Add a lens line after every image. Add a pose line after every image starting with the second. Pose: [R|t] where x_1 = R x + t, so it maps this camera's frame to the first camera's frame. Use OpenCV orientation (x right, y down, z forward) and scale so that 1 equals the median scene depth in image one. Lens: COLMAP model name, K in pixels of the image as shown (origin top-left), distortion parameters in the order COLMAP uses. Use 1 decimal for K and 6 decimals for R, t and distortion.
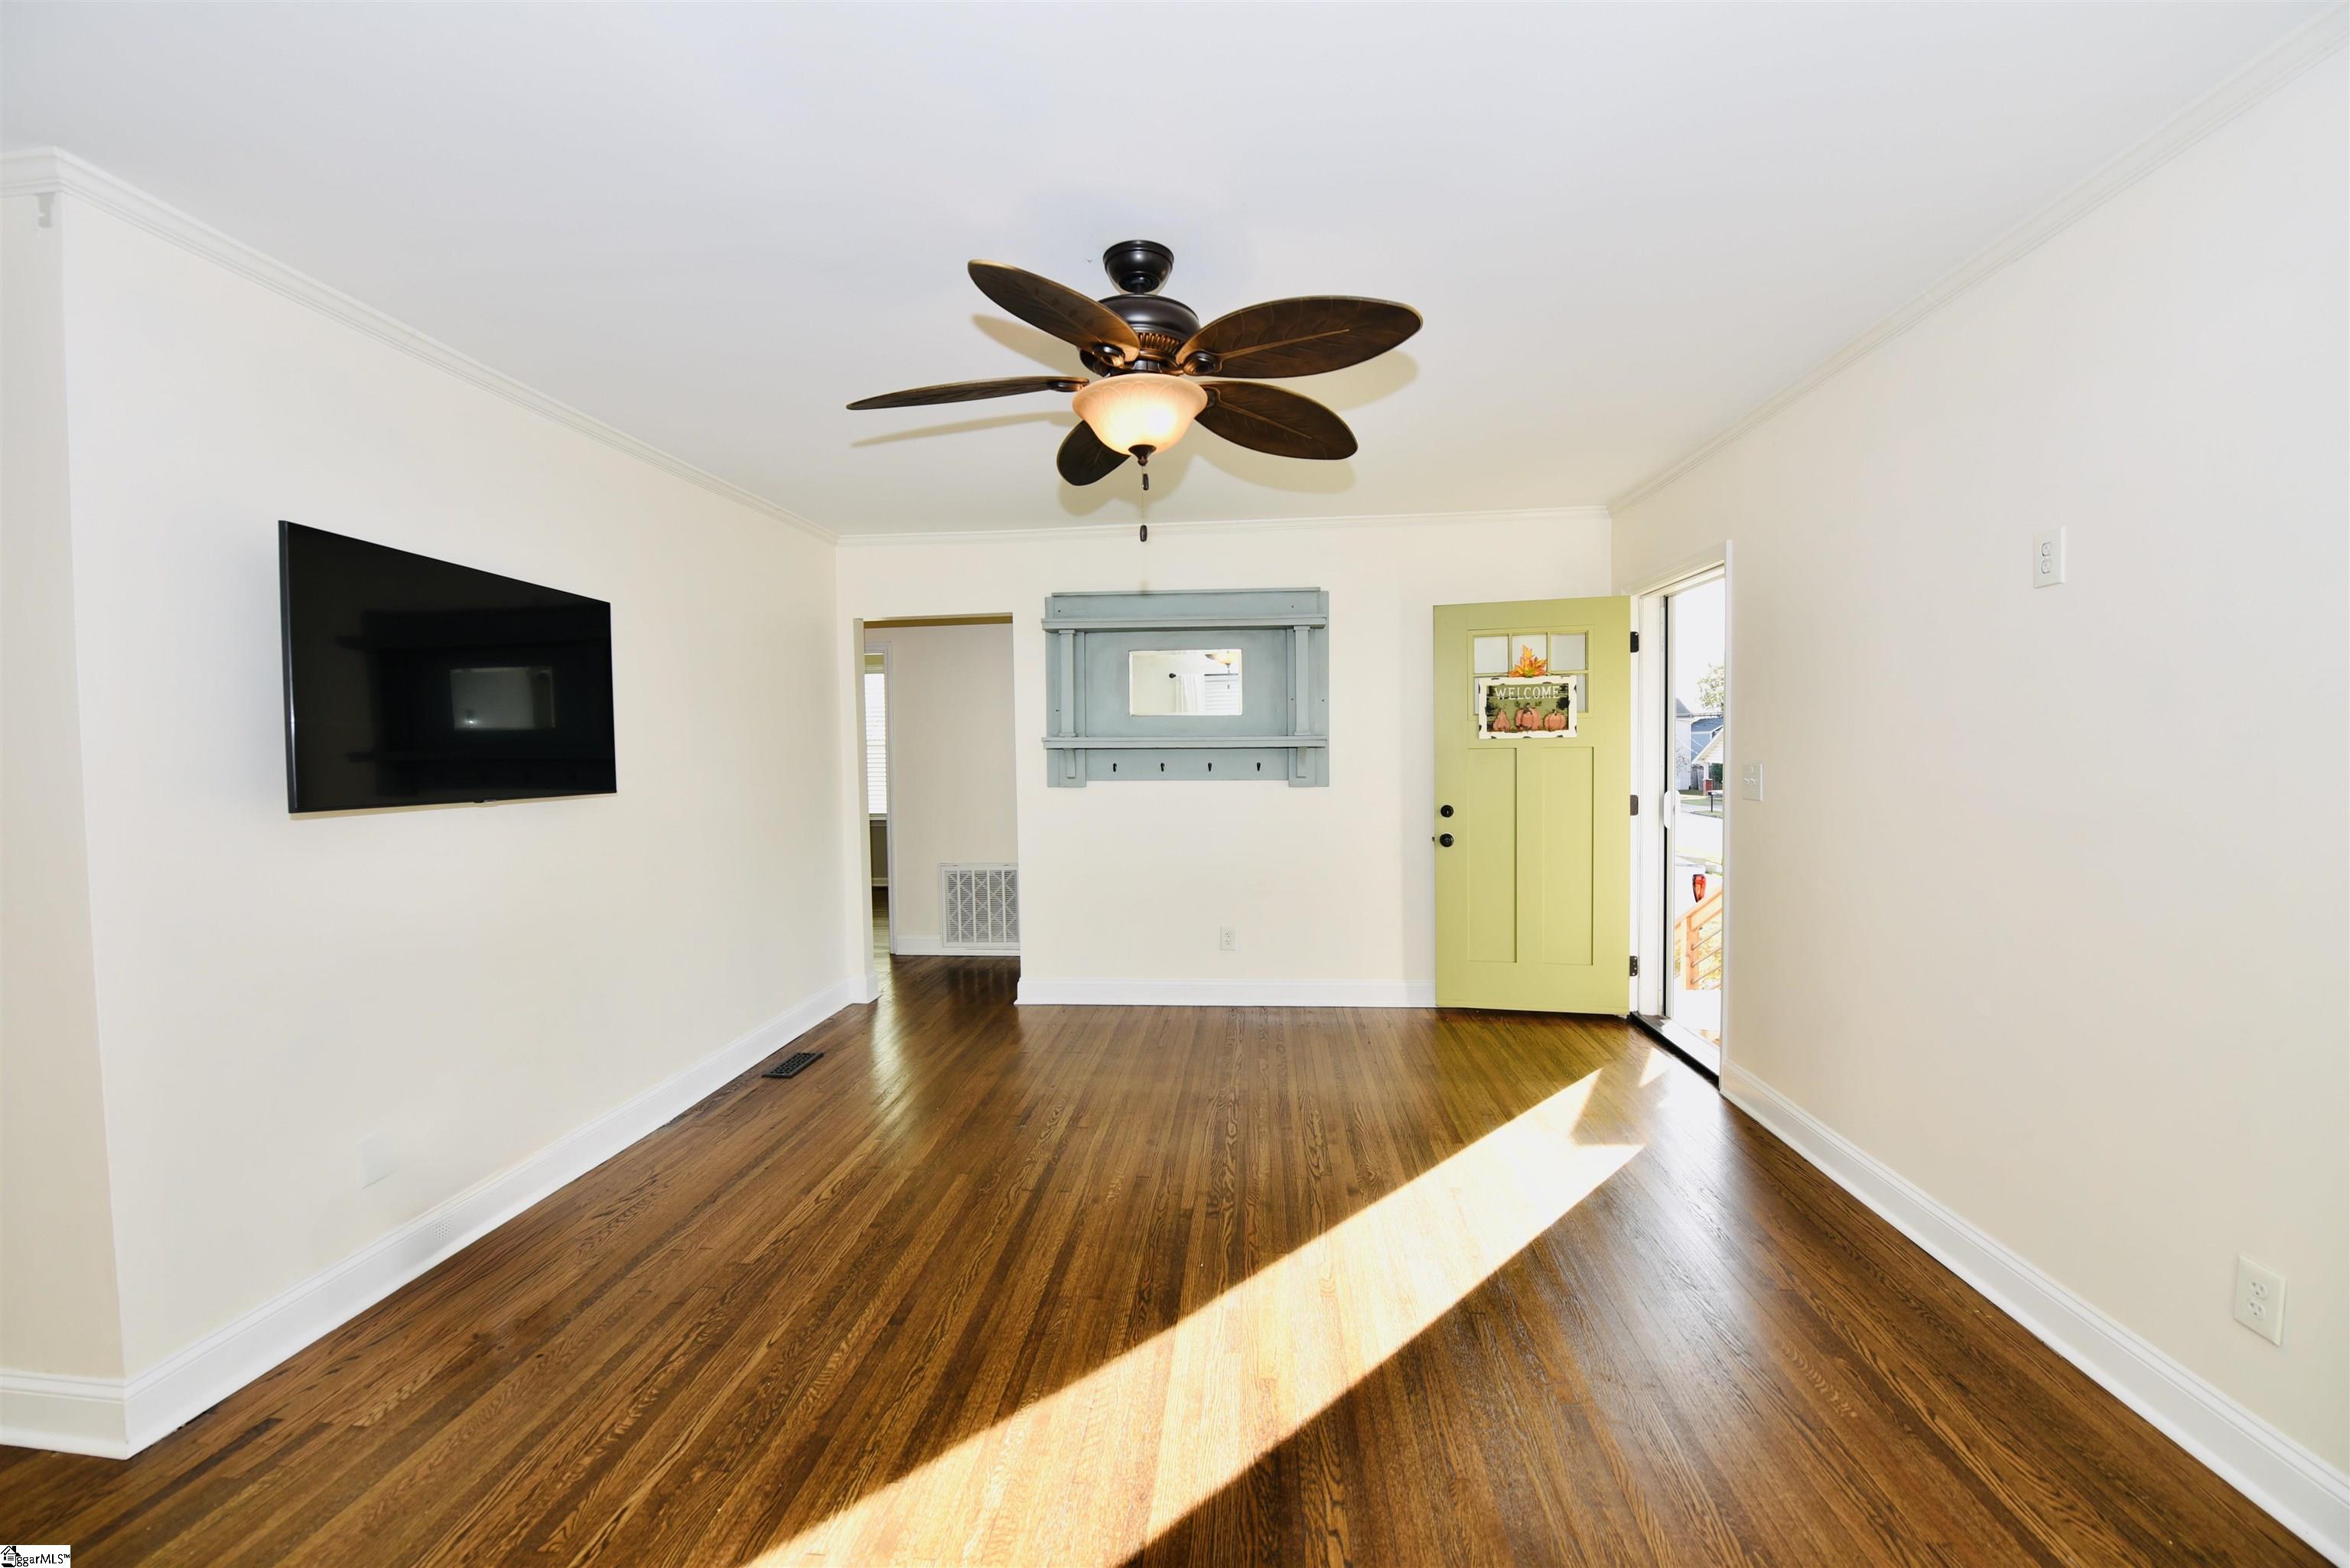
lens RADIAL K [[944.4, 0, 1180.1], [0, 944.4, 787.9], [0, 0, 1]] dist [-0.016779, -0.001311]
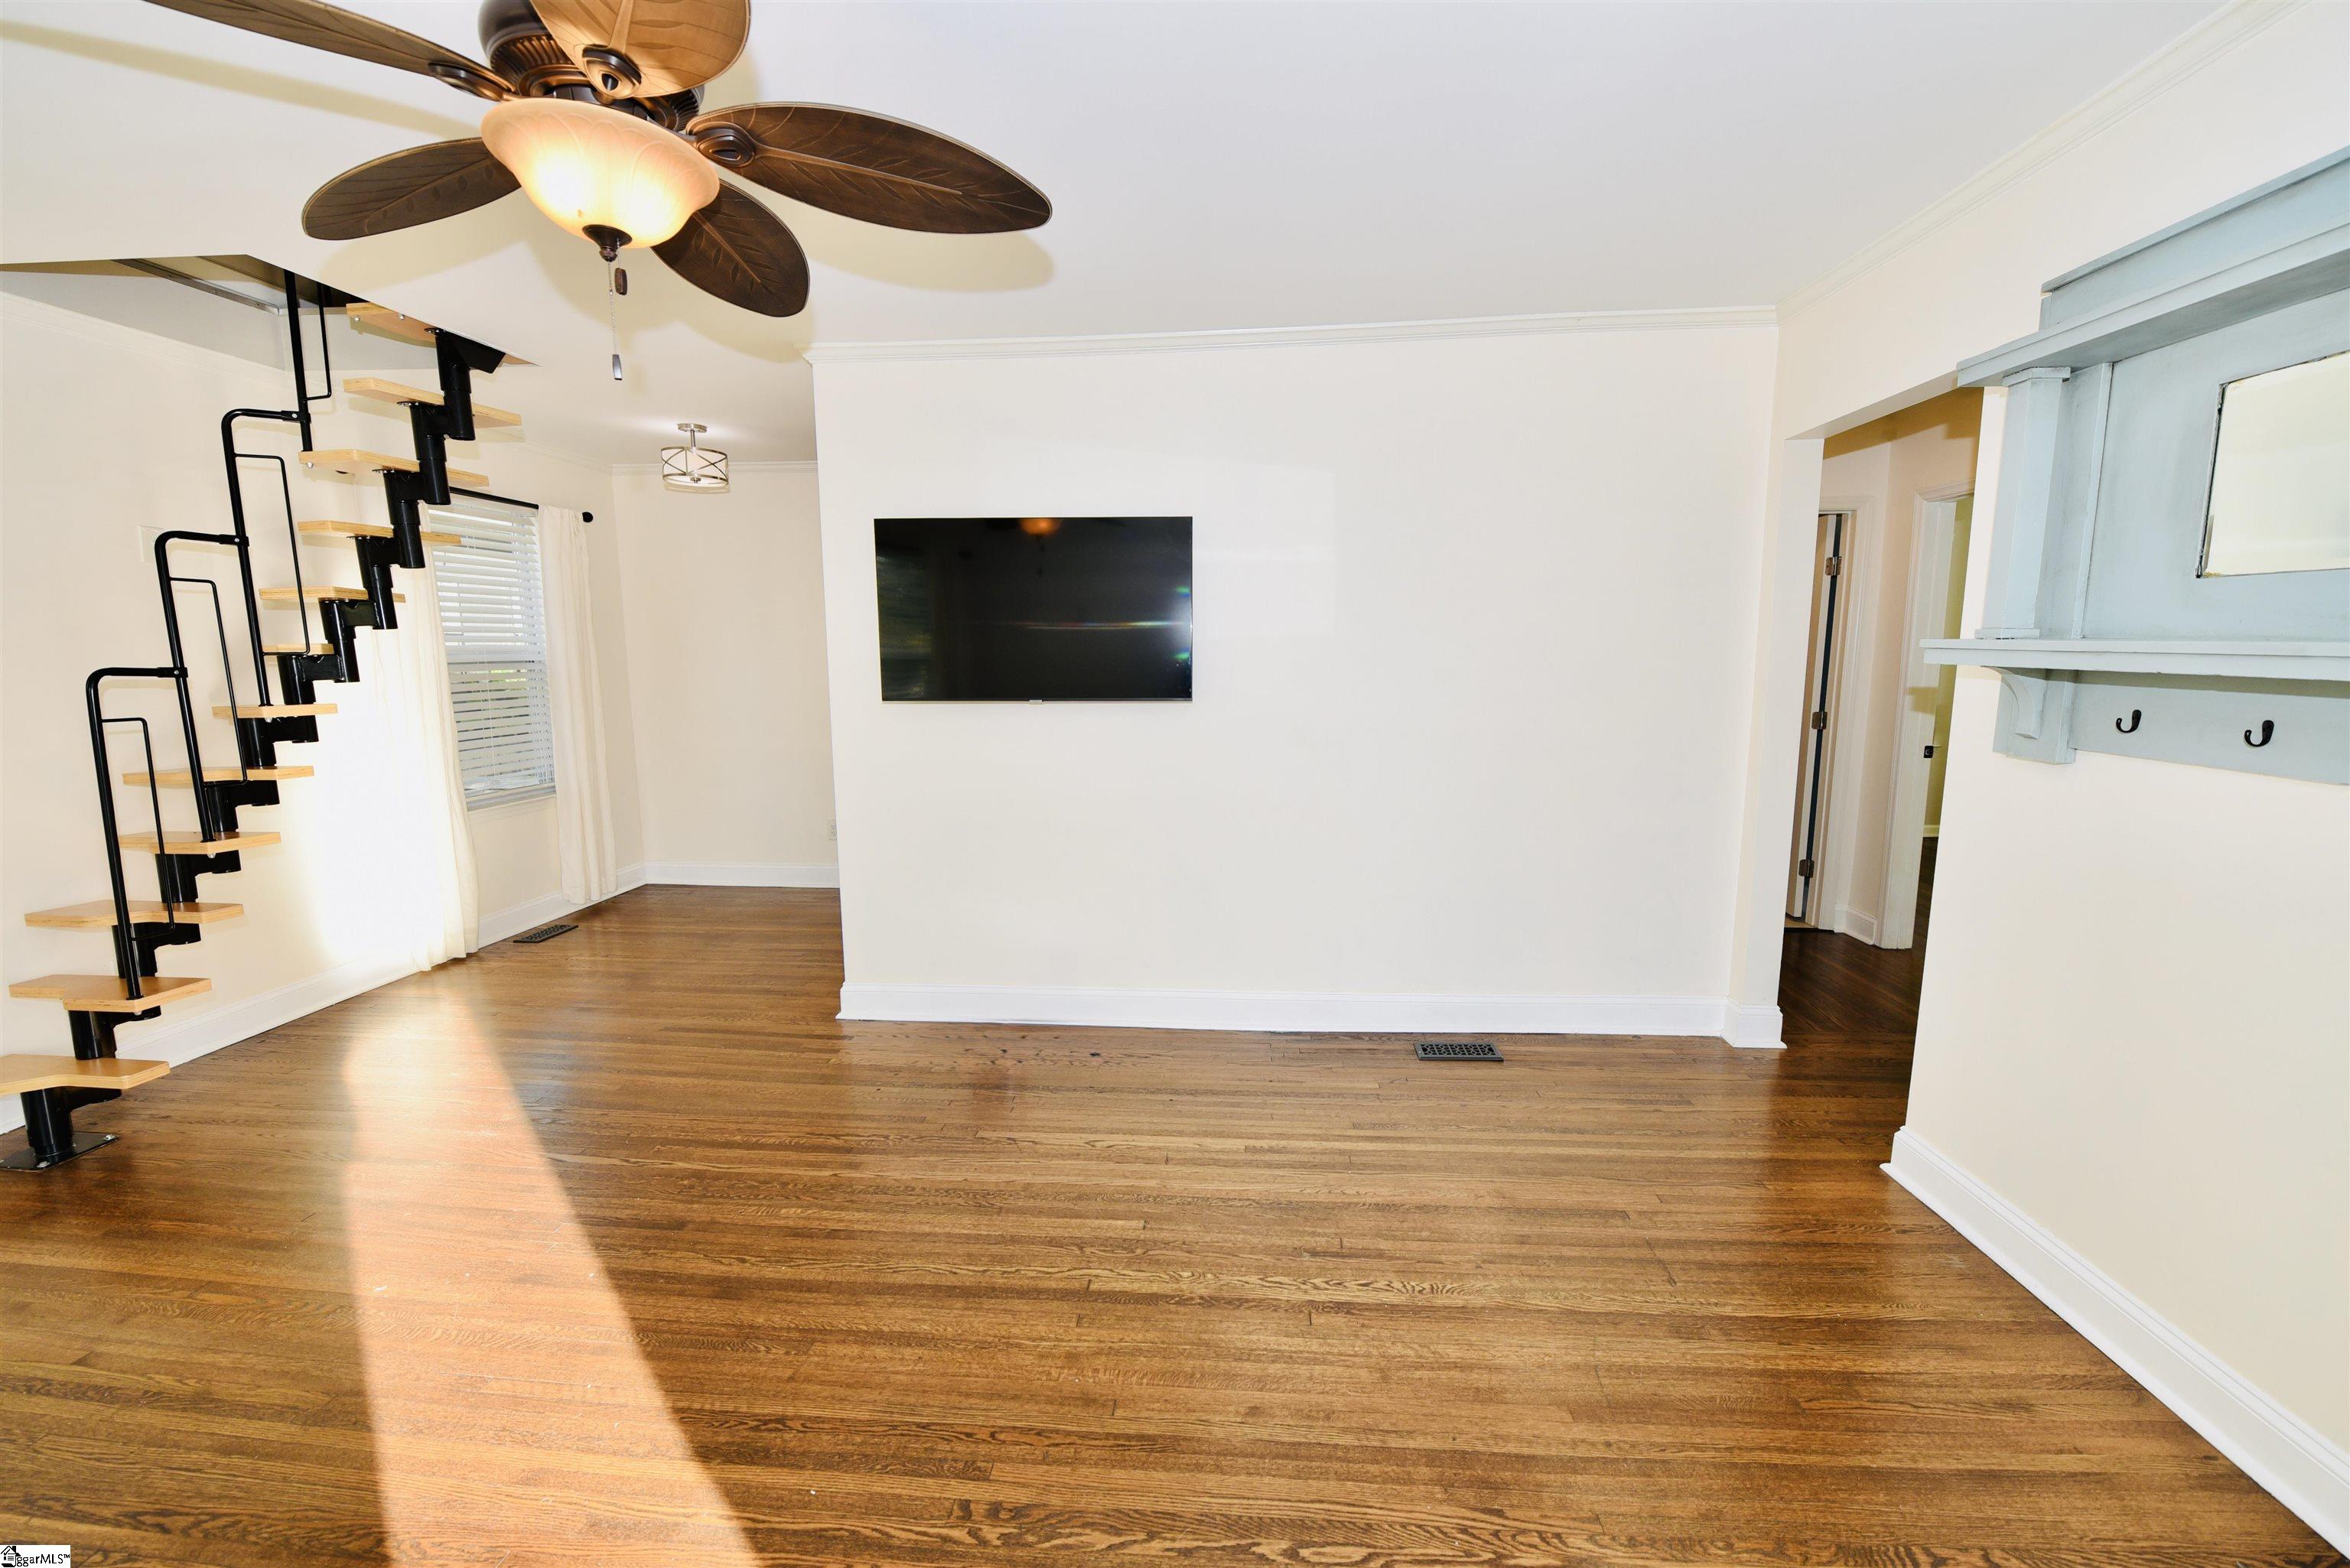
lens RADIAL K [[944.4, 0, 1180.1], [0, 944.4, 787.9], [0, 0, 1]] dist [-0.016779, -0.001311]
pose [[0.003791, 0.157083, -0.987578, 0.565586], [-0.031758, 0.987106, 0.156886, -0.079380], [0.999488, 0.030769, 0.008731, 1.195010]]
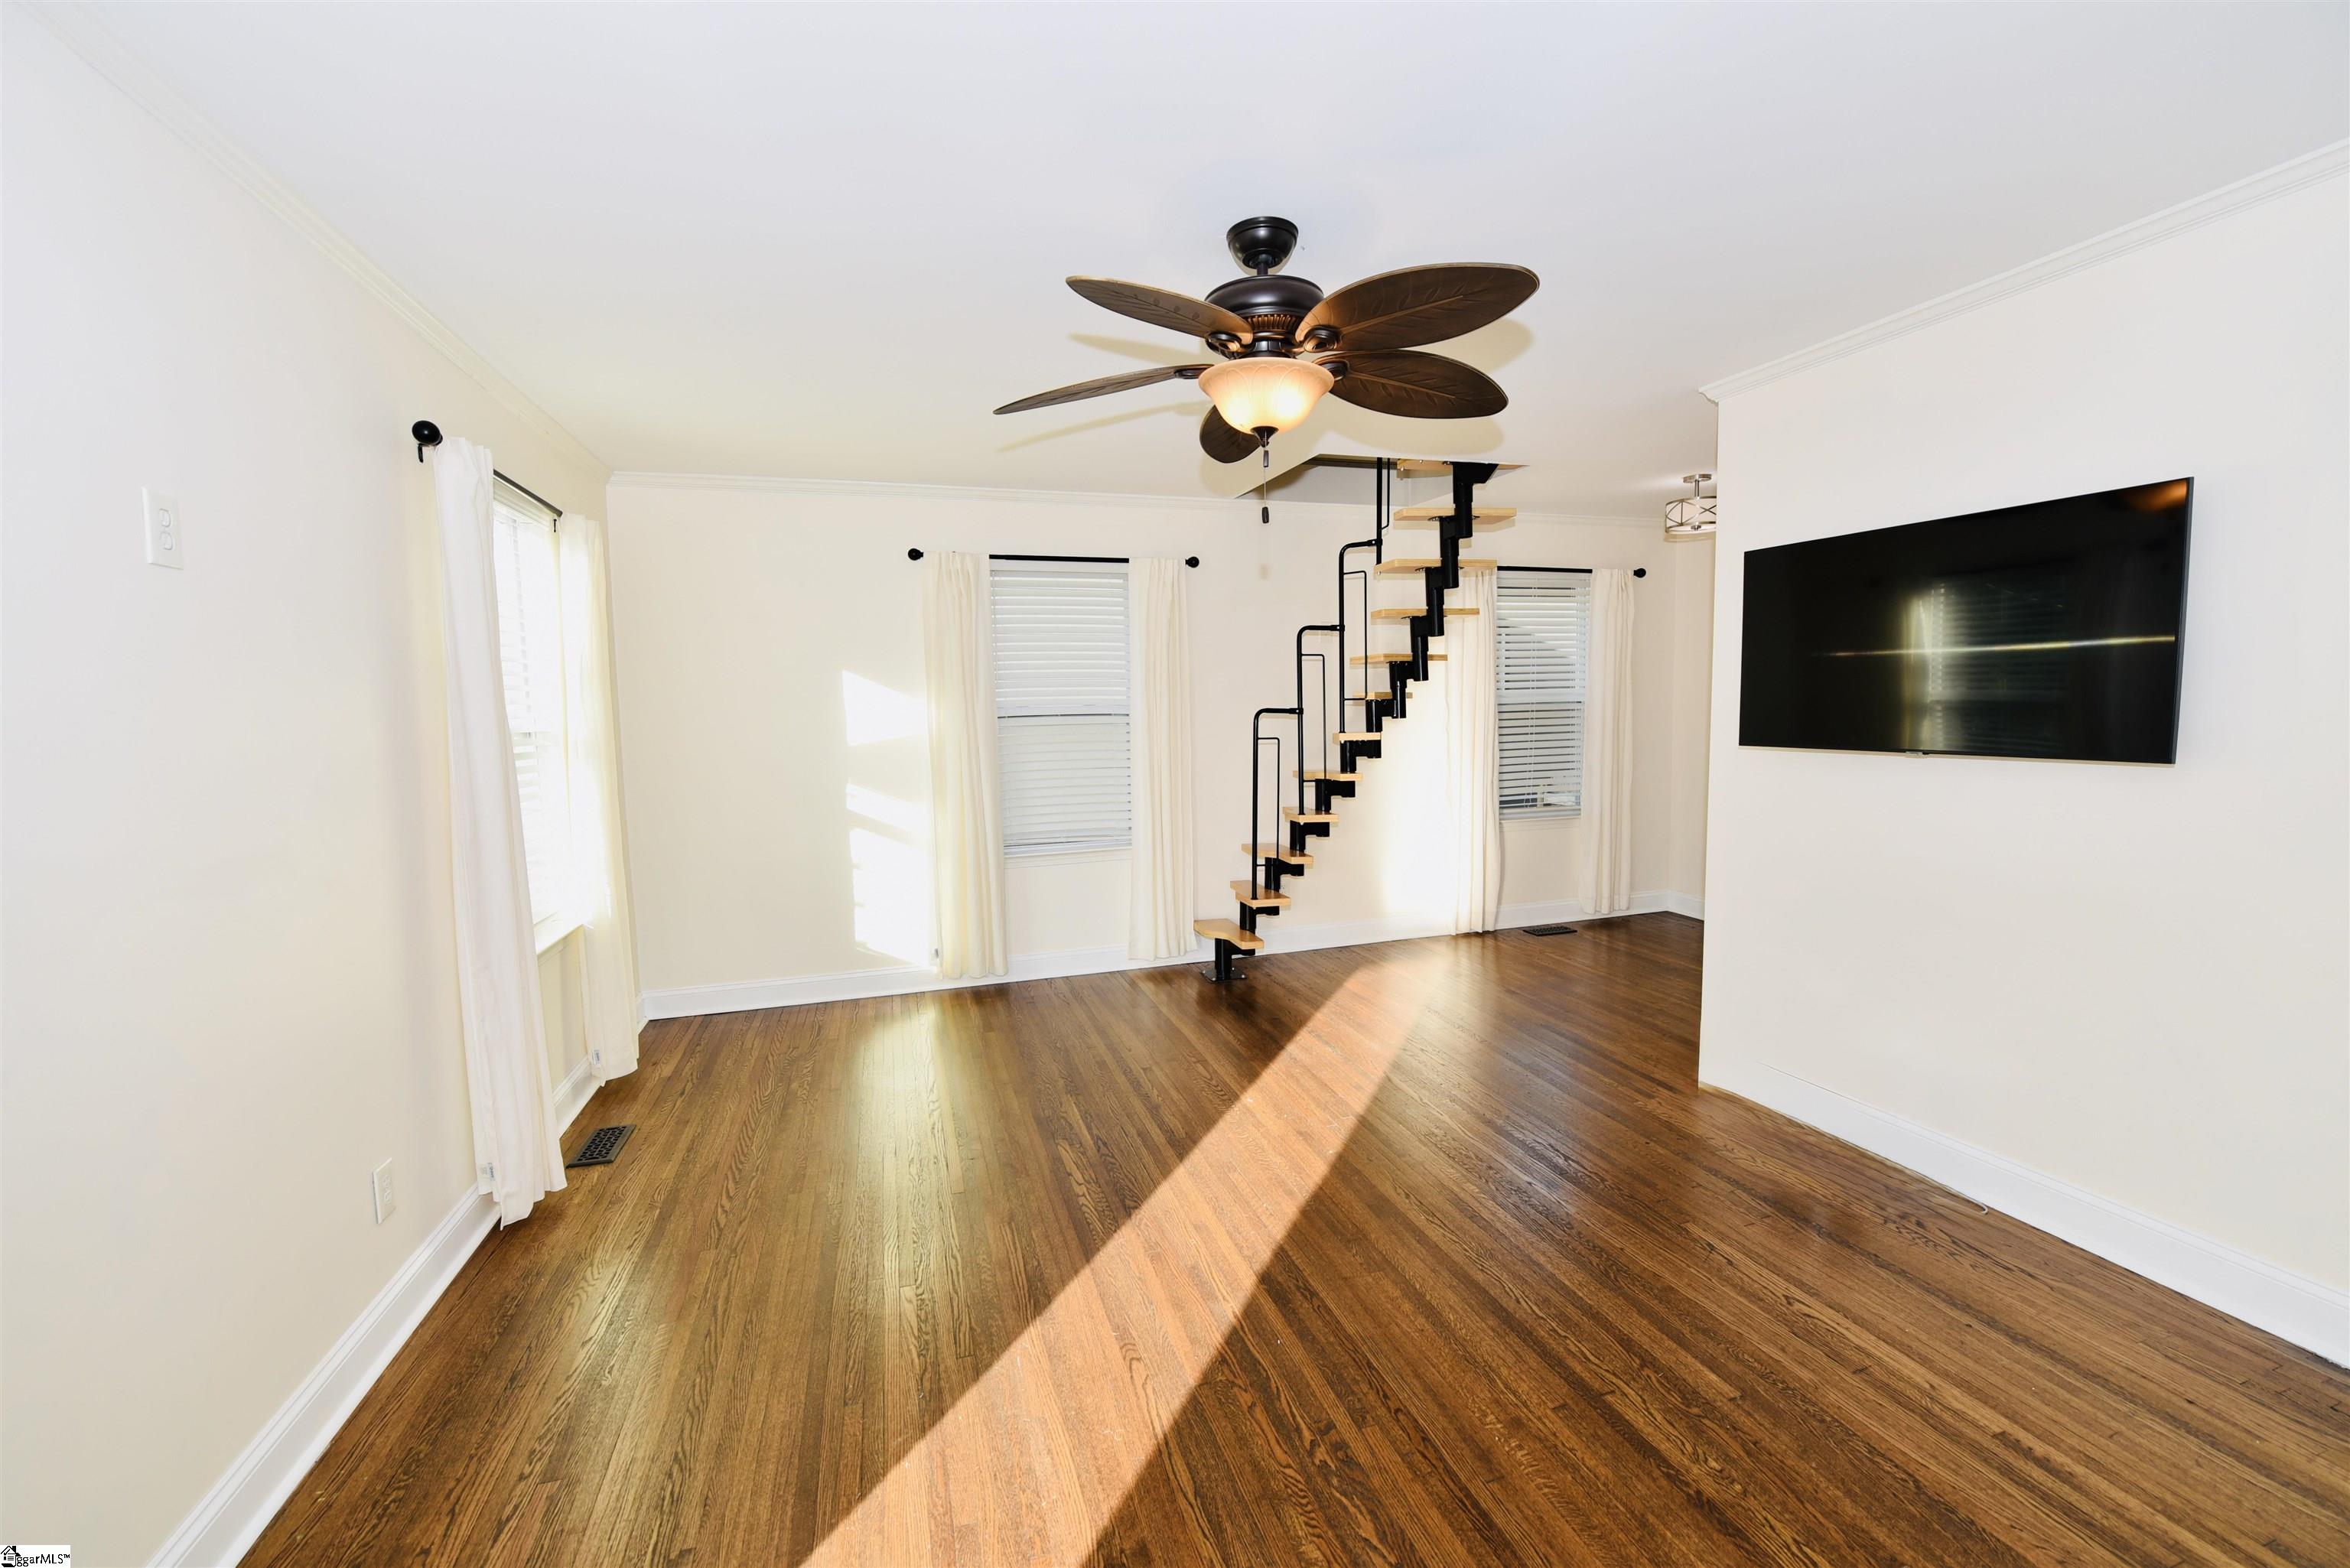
lens RADIAL K [[944.4, 0, 1180.1], [0, 944.4, 787.9], [0, 0, 1]] dist [-0.016779, -0.001311]
pose [[-0.925989, 0.066699, -0.371612, 0.375012], [0.021075, 0.991868, 0.125511, -0.092965], [0.376962, 0.108390, -0.919865, 1.638571]]
